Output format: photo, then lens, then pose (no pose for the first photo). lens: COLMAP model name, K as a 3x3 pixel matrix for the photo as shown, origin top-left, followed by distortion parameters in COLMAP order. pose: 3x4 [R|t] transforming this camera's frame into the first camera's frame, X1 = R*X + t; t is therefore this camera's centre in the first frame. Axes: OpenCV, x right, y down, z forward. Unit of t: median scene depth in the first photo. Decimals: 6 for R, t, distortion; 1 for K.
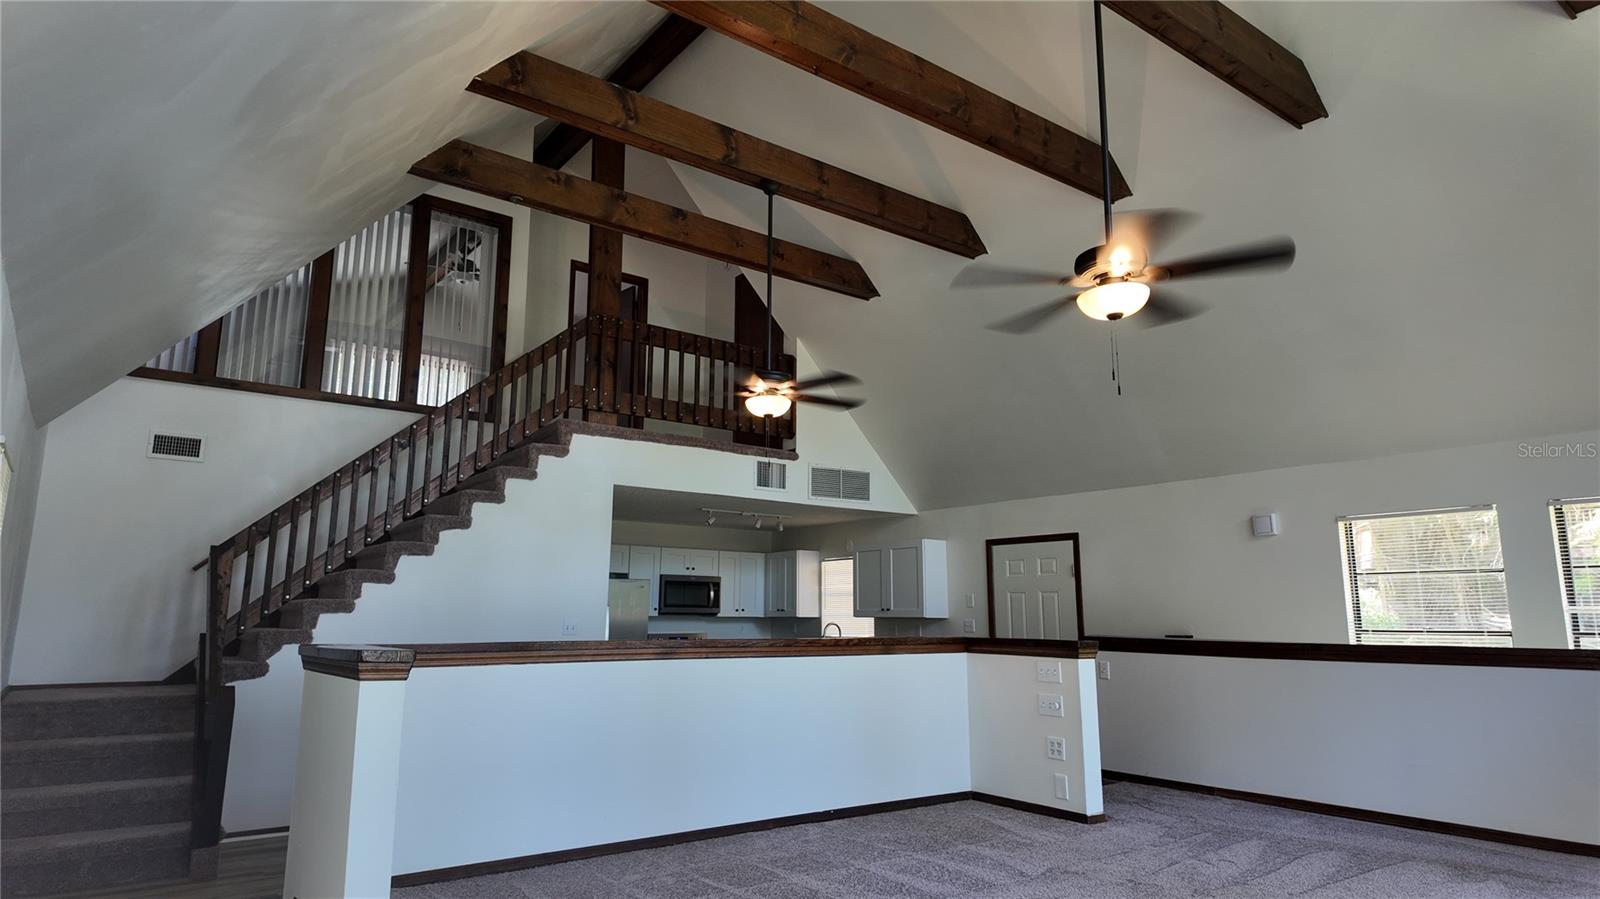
lens RADIAL K [[935.1, 0, 800.0], [0, 935.1, 449.5], [0, 0, 1]] dist [0.098333, -0.099764]
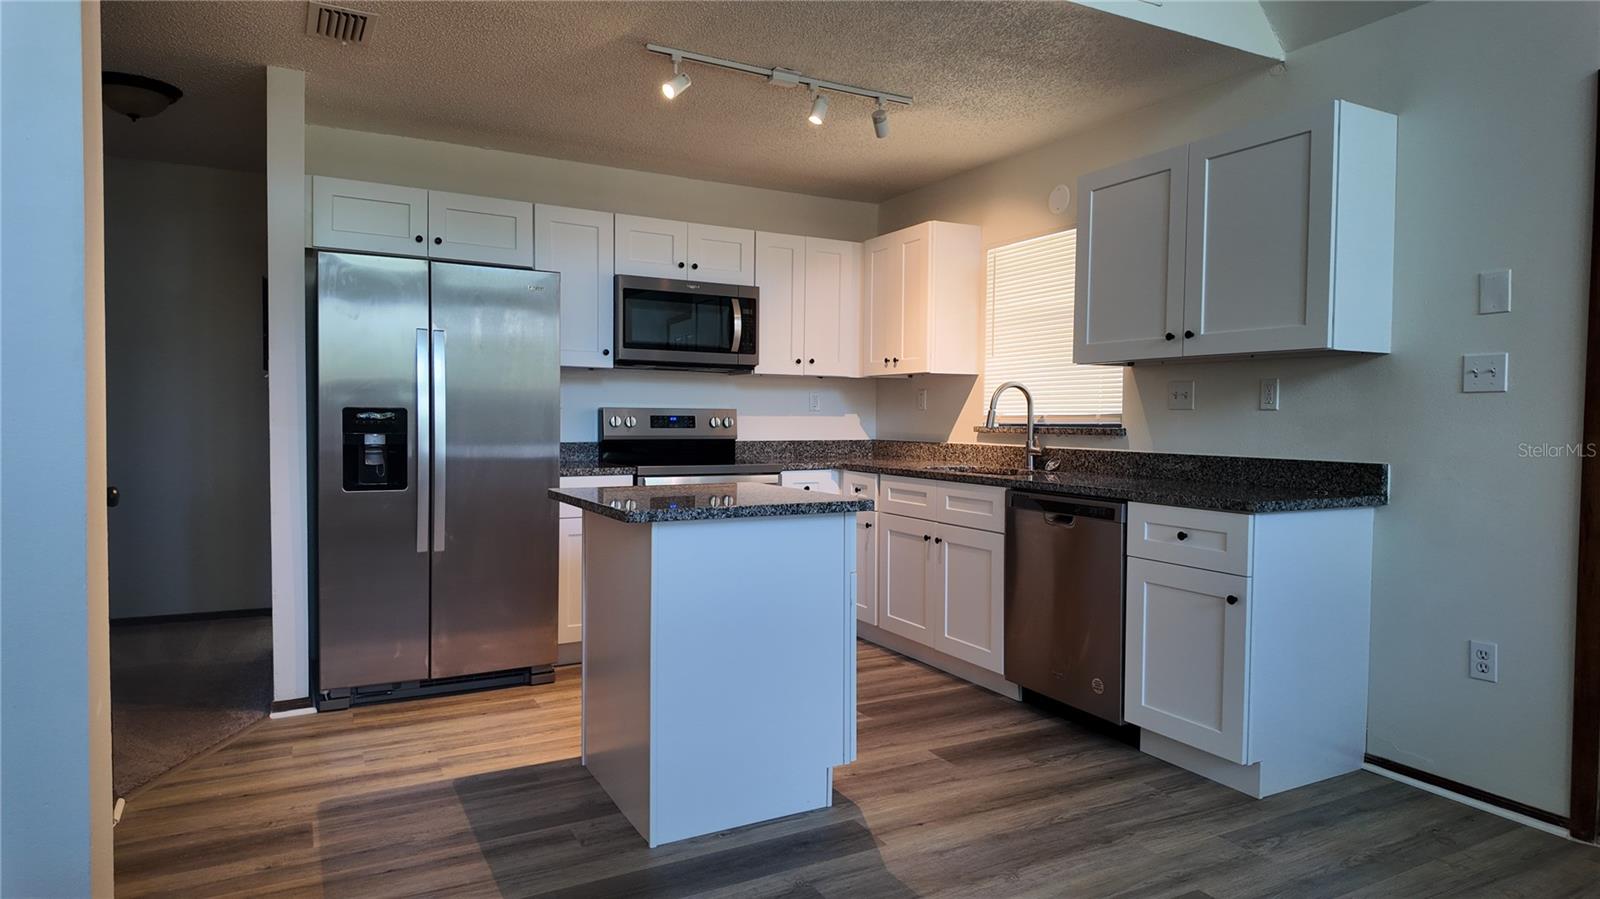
lens RADIAL K [[935.1, 0, 800.0], [0, 935.1, 449.5], [0, 0, 1]] dist [0.098333, -0.099764]
pose [[0.988458, 0.010888, -0.151105, 0.005173], [0.021760, 0.976869, 0.212729, 0.129783], [0.149926, -0.213562, 0.965357, 0.609512]]
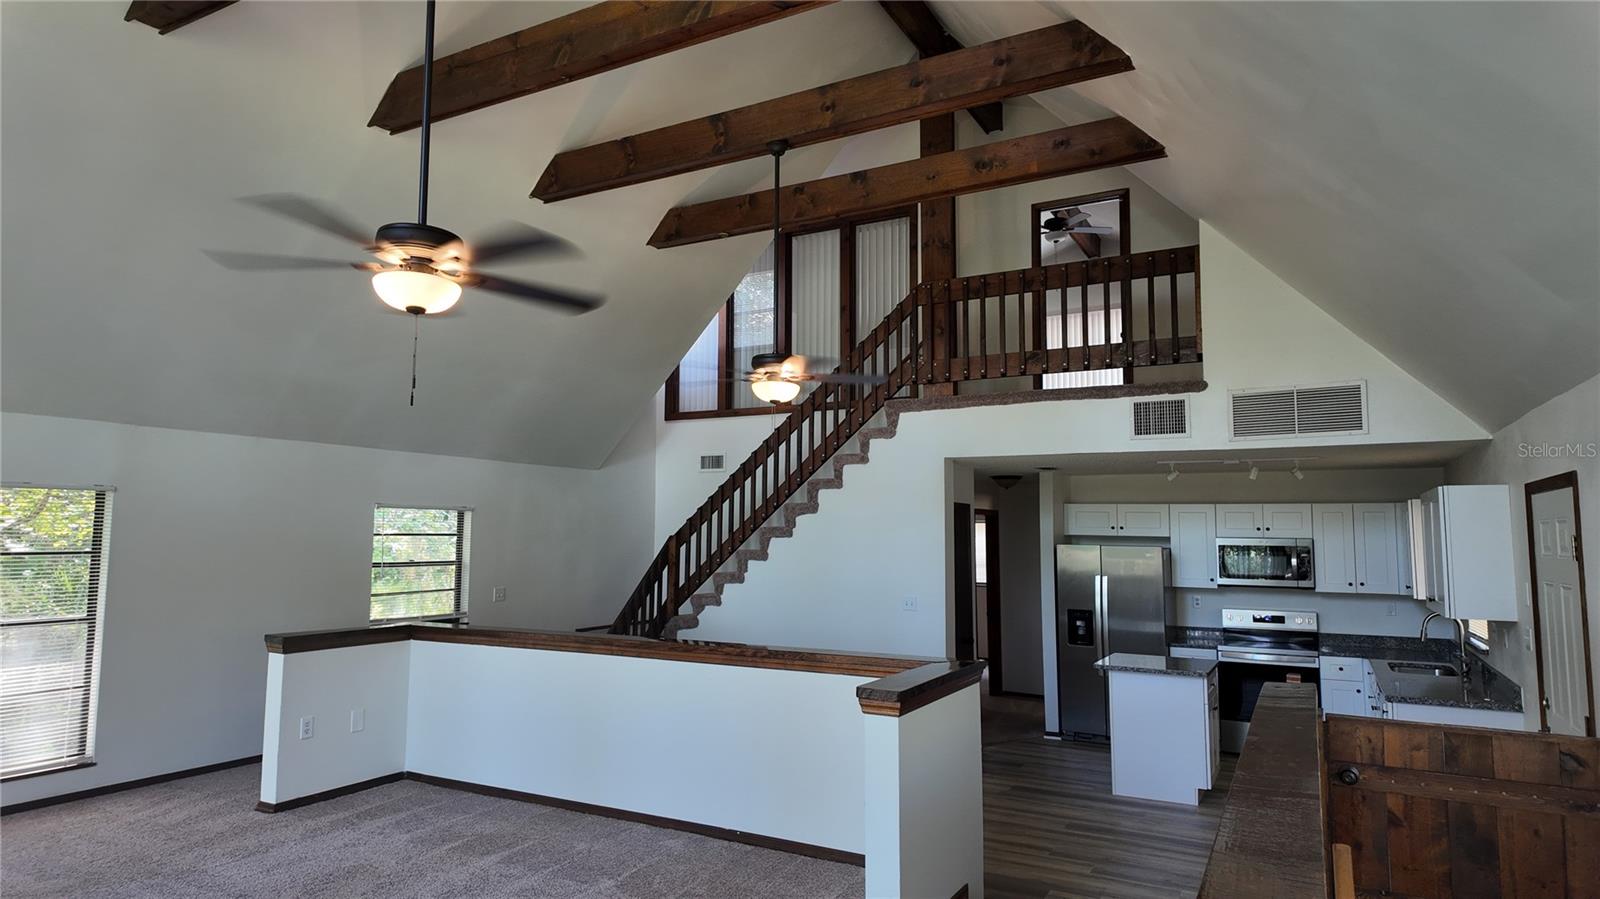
lens RADIAL K [[935.1, 0, 800.0], [0, 935.1, 449.5], [0, 0, 1]] dist [0.098333, -0.099764]
pose [[0.424795, -0.086327, -0.901164, 0.475421], [0.157836, 0.987259, -0.020174, 0.020042], [0.891424, -0.133667, 0.433008, 0.360610]]
